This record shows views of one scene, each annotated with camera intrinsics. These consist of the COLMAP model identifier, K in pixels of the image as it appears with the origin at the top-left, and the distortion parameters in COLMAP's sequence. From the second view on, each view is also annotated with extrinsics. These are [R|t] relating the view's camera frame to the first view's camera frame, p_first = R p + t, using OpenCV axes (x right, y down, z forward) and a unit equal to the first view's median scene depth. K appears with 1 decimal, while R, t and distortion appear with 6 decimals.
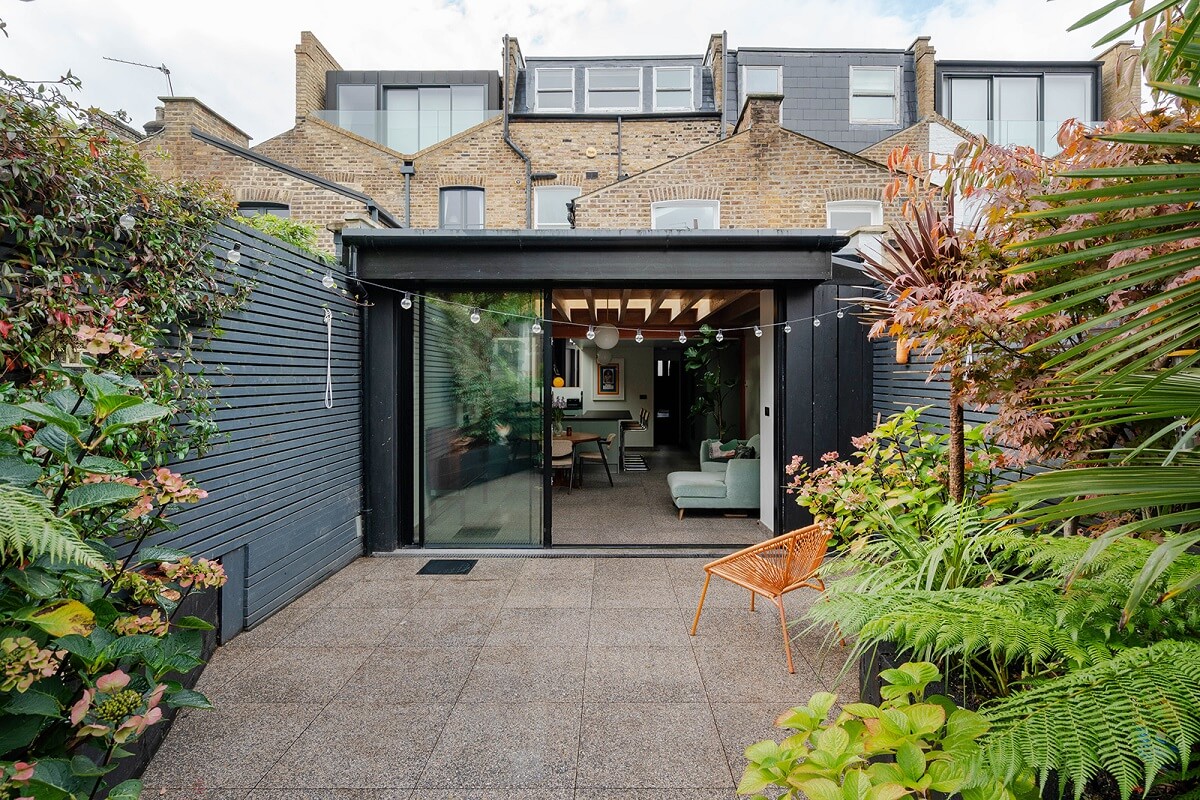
lens RADIAL K [[1955.8, 0, 600.0], [0, 1955.8, 400.0], [0, 0, 1]] dist [-0.488558, -0.002586]
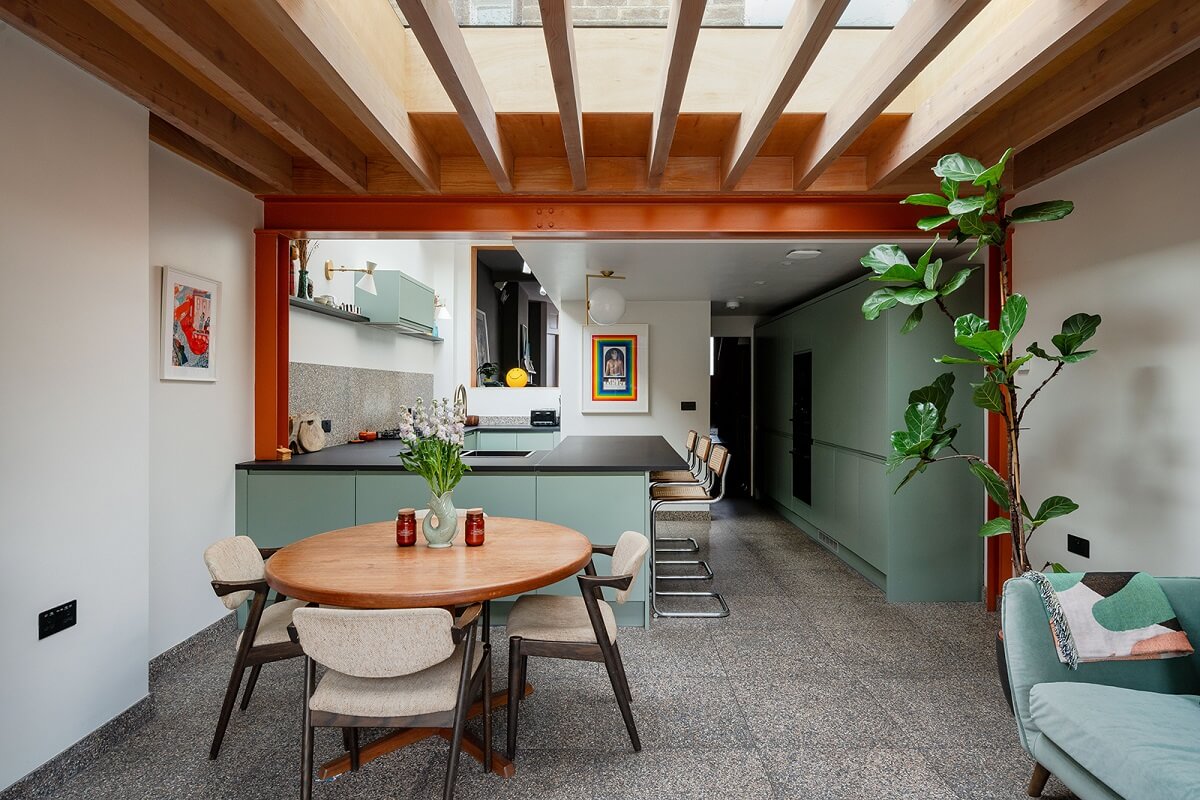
lens RADIAL K [[1259.1, 0, 600.0], [0, 1259.1, 400.0], [0, 0, 1]] dist [0.001249, 0.000153]
pose [[0.999994, 0.001314, -0.003194, 0.001672], [-0.001348, 0.999941, -0.010779, 0.000268], [0.003179, 0.010783, 0.999937, 0.696522]]
